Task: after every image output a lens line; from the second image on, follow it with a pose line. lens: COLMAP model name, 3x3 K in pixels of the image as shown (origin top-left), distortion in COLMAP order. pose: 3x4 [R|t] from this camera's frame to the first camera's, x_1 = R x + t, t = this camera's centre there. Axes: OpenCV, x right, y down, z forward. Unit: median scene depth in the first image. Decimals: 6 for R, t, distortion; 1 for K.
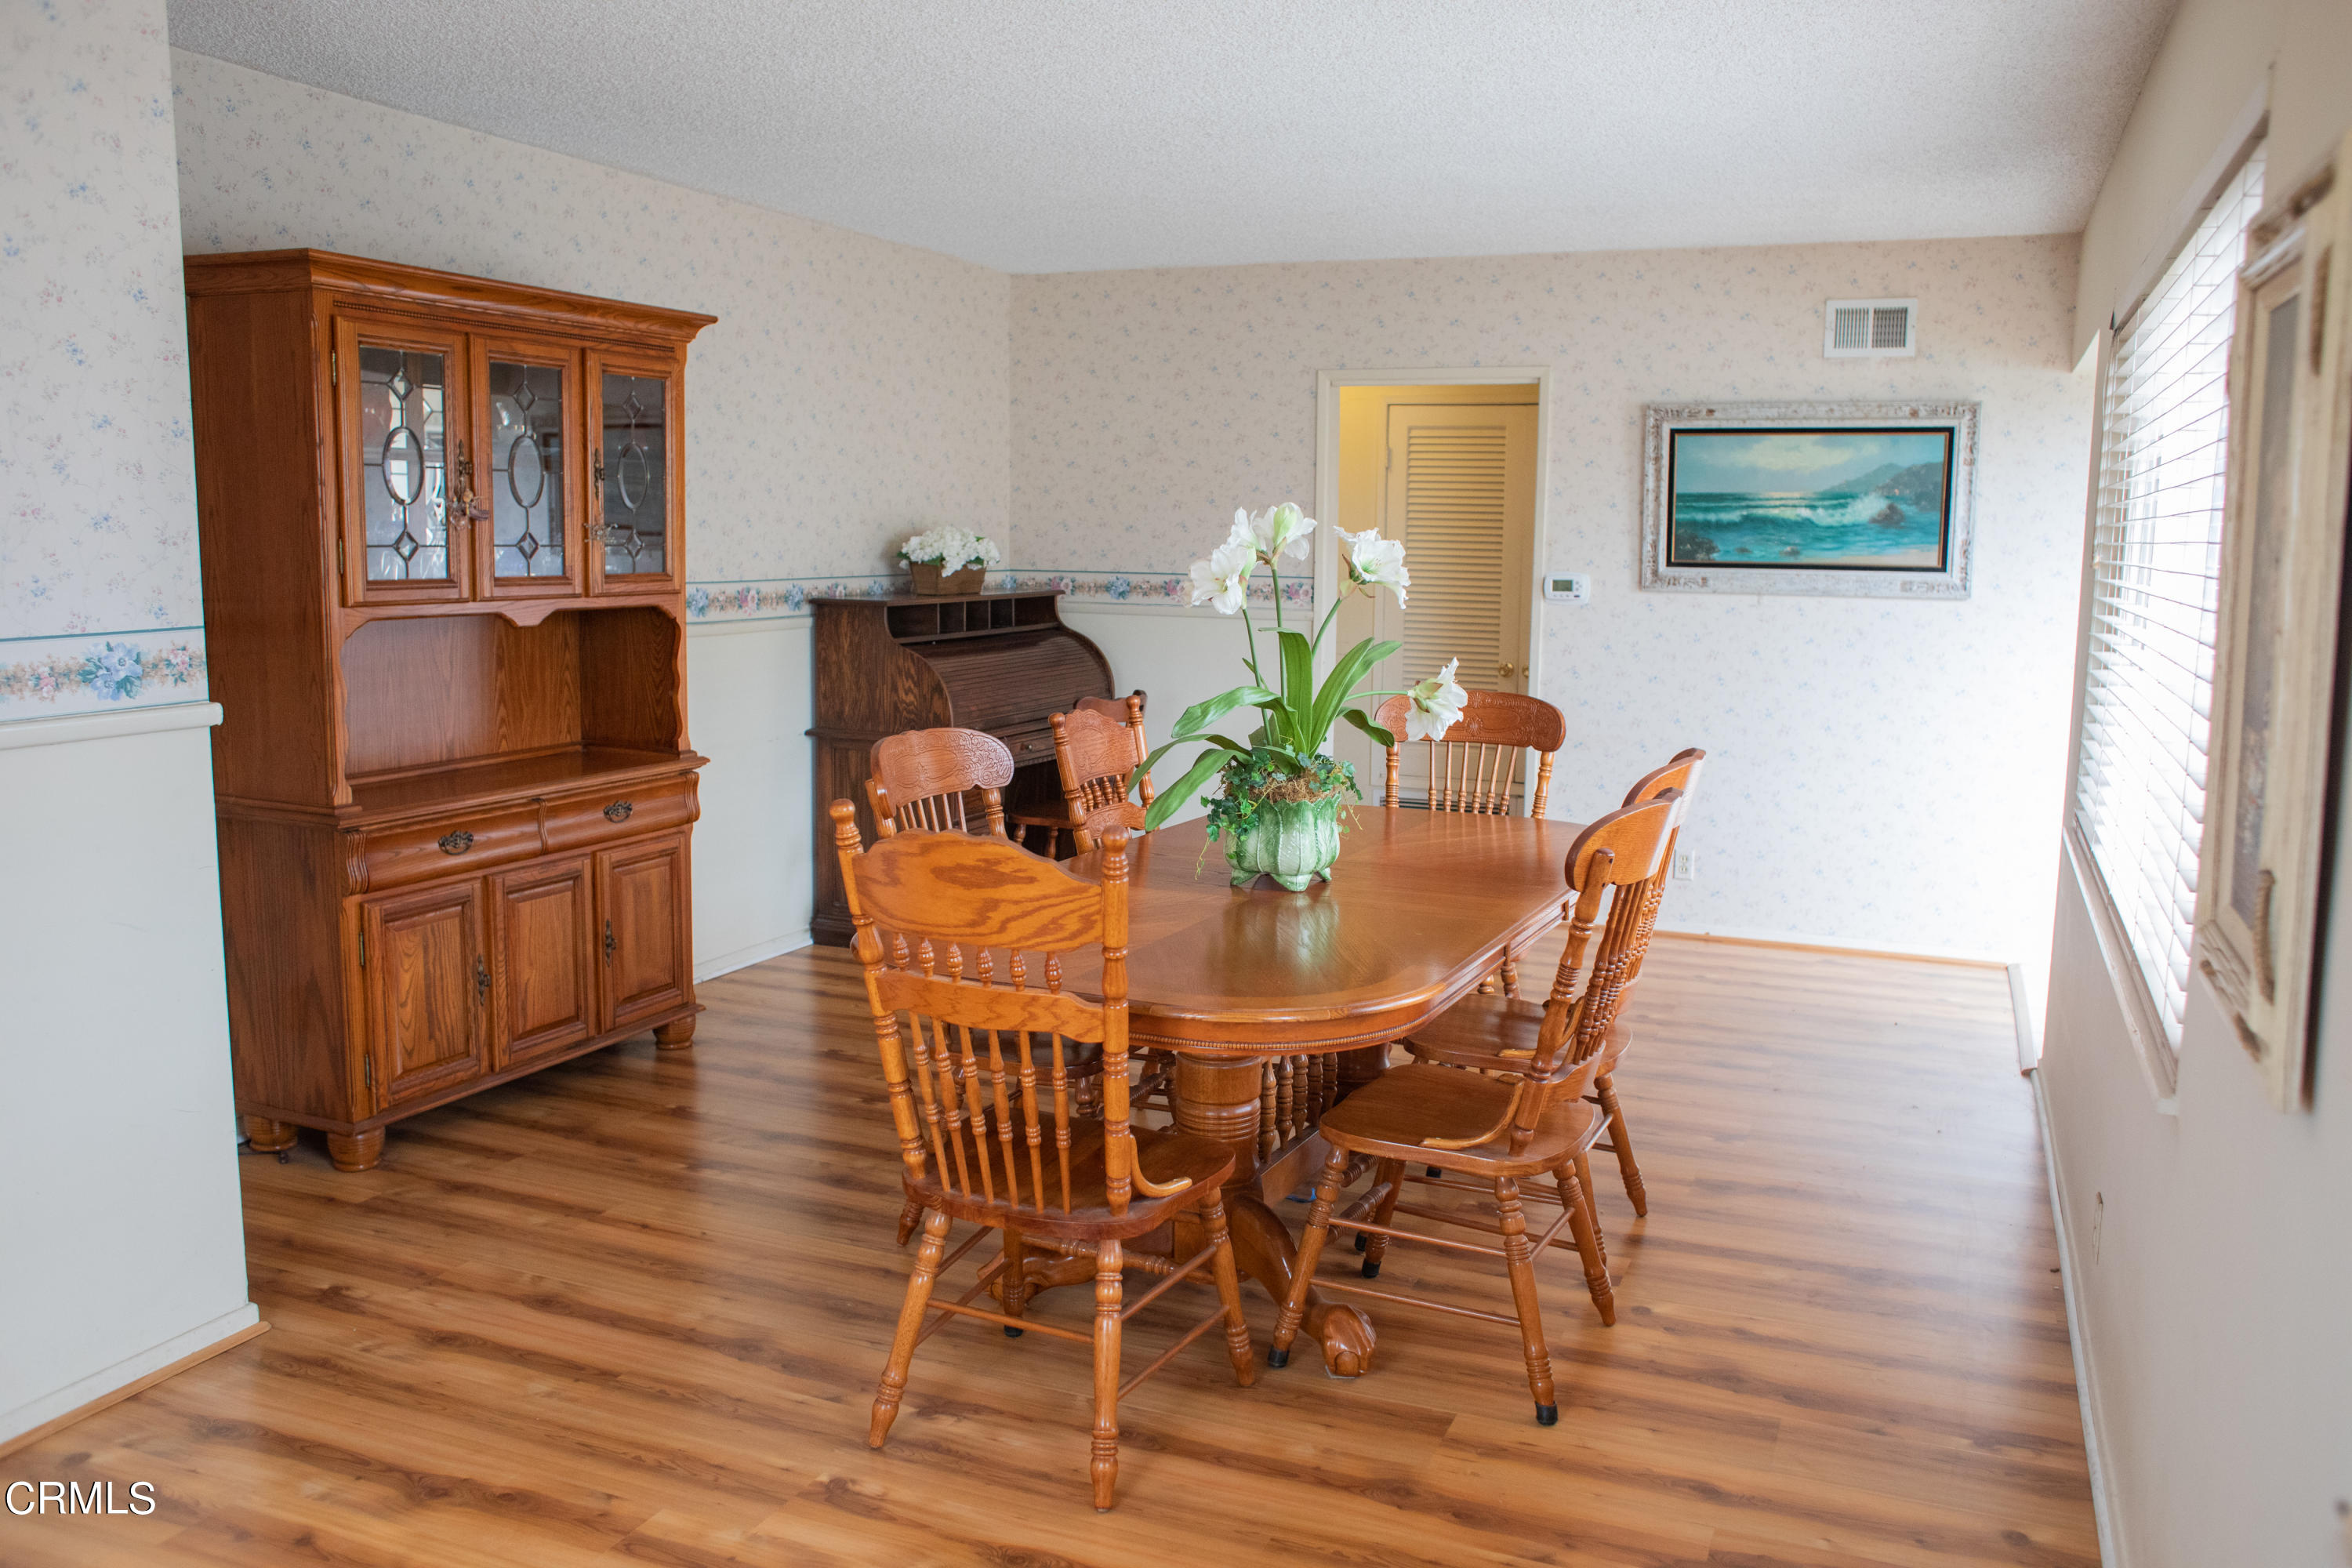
lens RADIAL K [[1895.5, 0, 1169.7], [0, 1895.5, 789.6], [0, 0, 1]] dist [-0.108217, 0.141928]
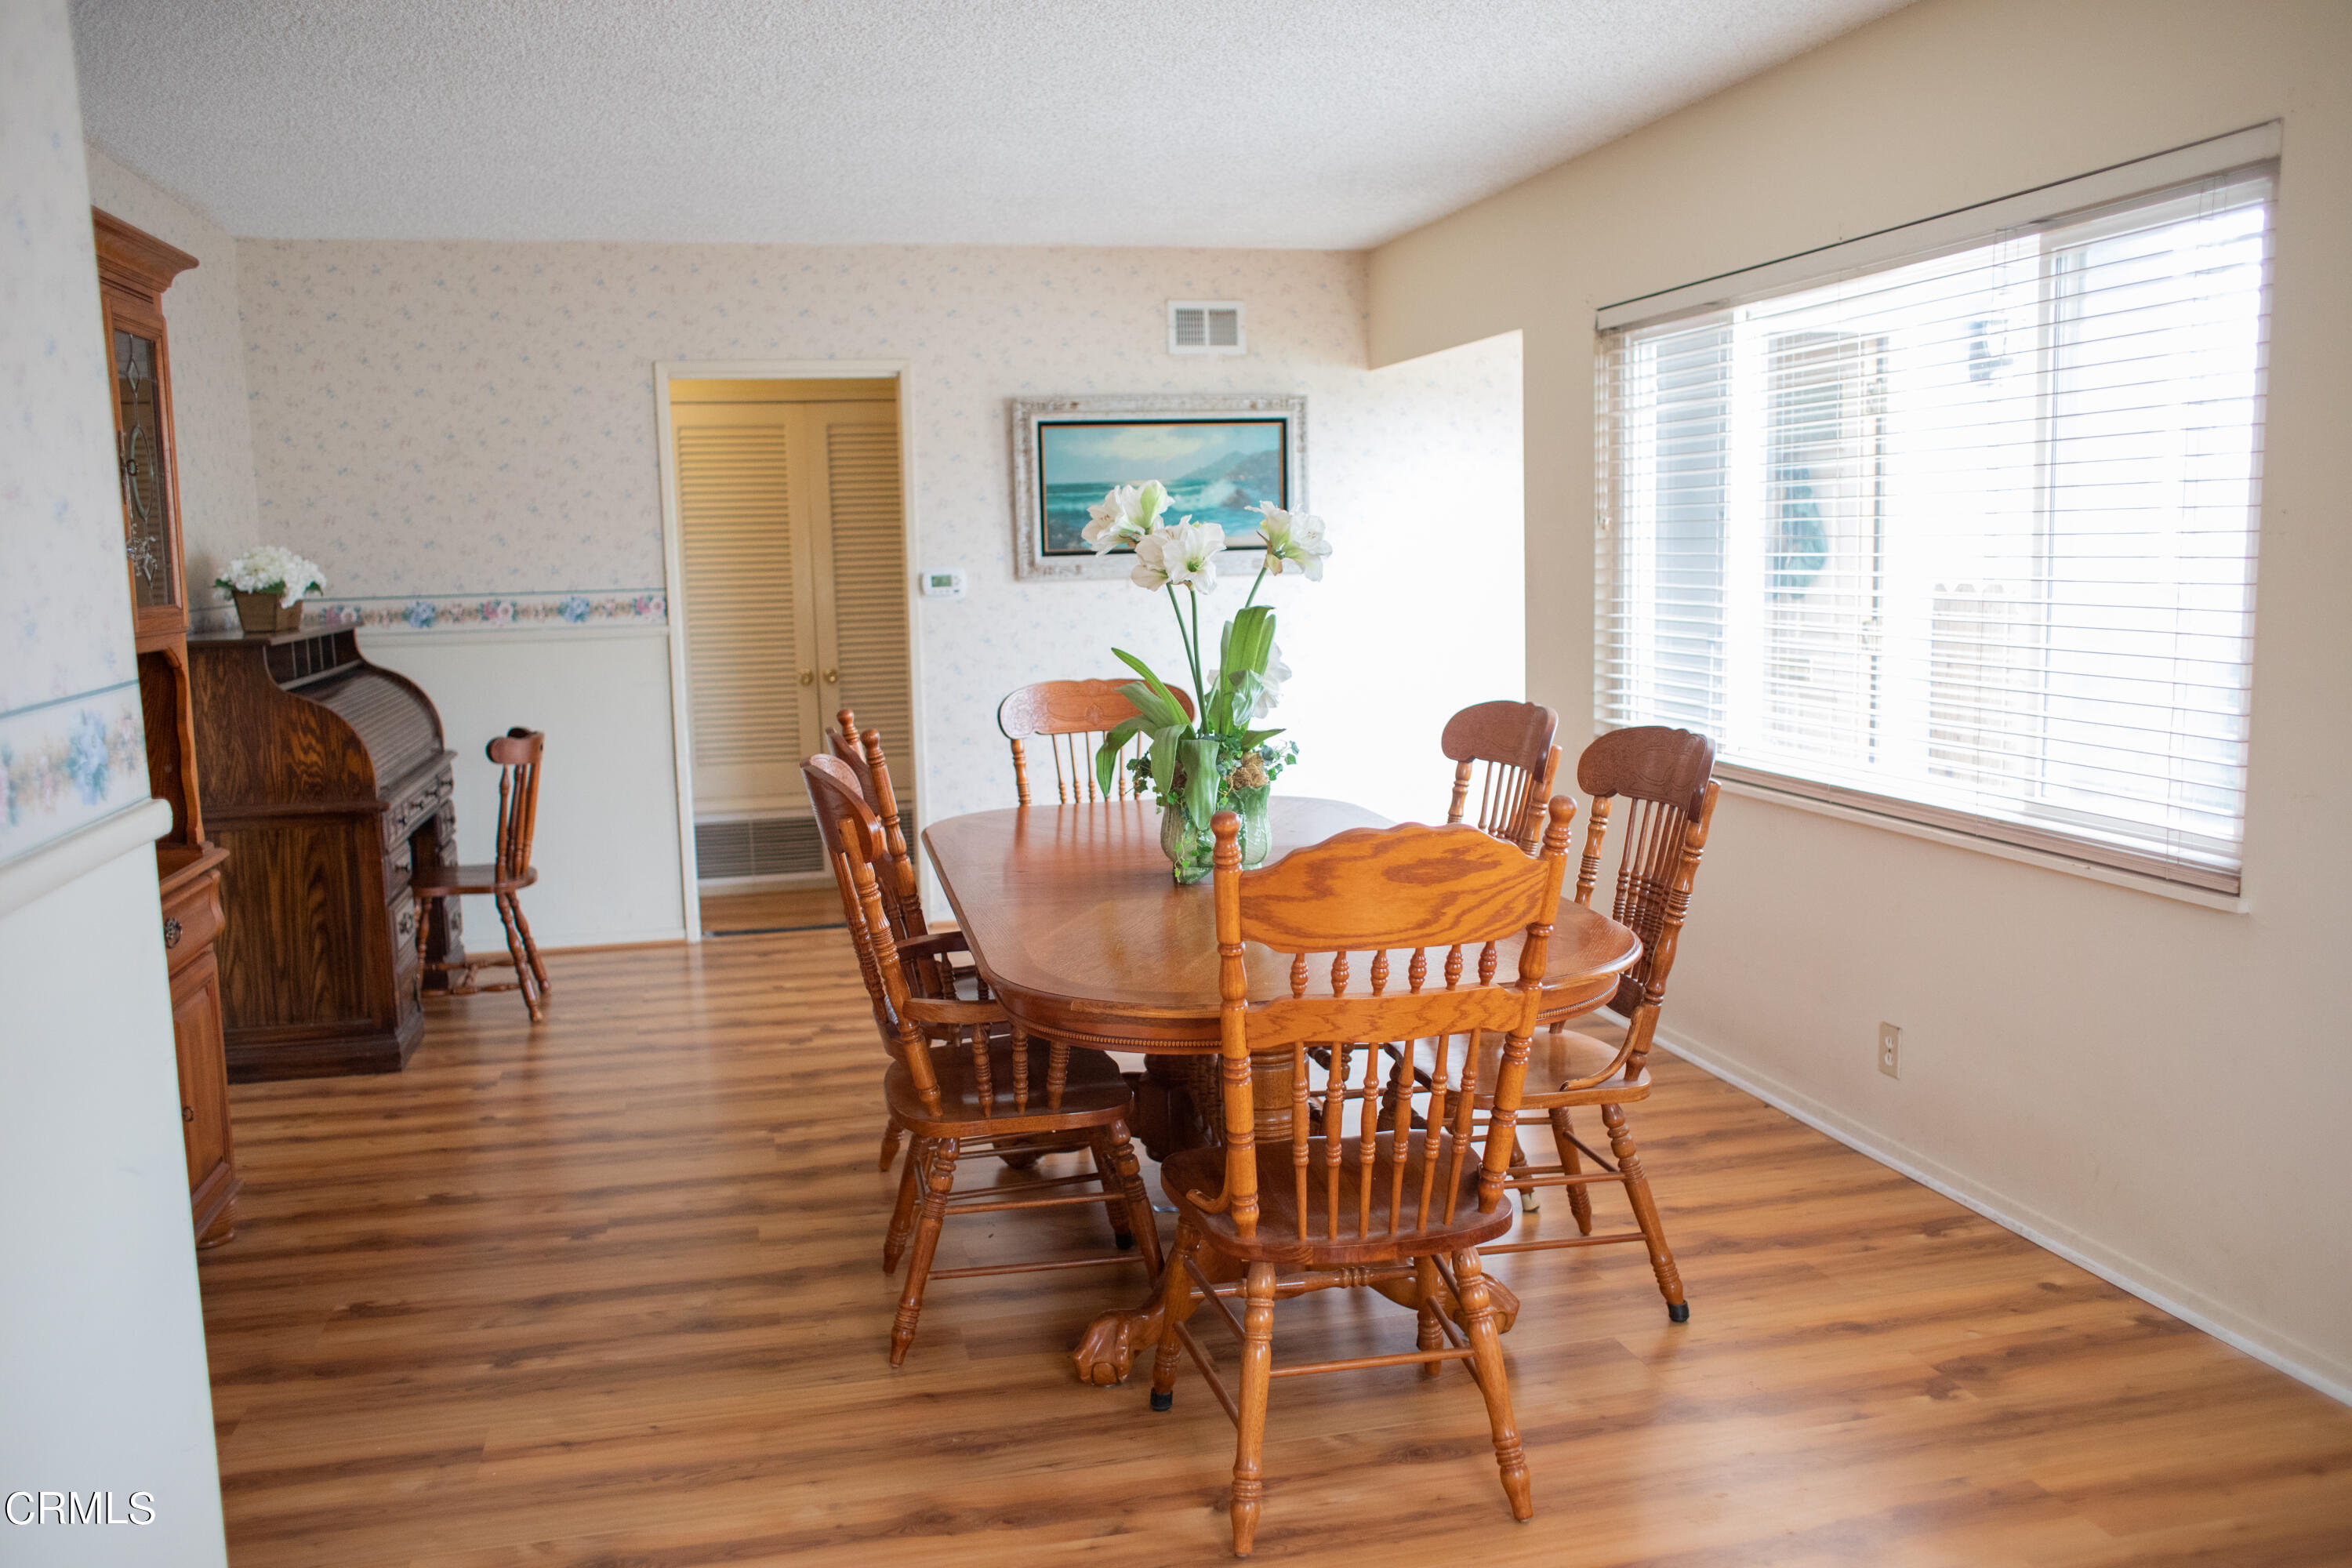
lens RADIAL K [[1895.5, 0, 1169.7], [0, 1895.5, 789.6], [0, 0, 1]] dist [-0.108217, 0.141928]
pose [[0.793889, -0.110277, 0.597979, -0.319079], [0.116995, 0.992745, 0.027755, -0.014131], [-0.596701, 0.047926, 0.801031, 0.148568]]
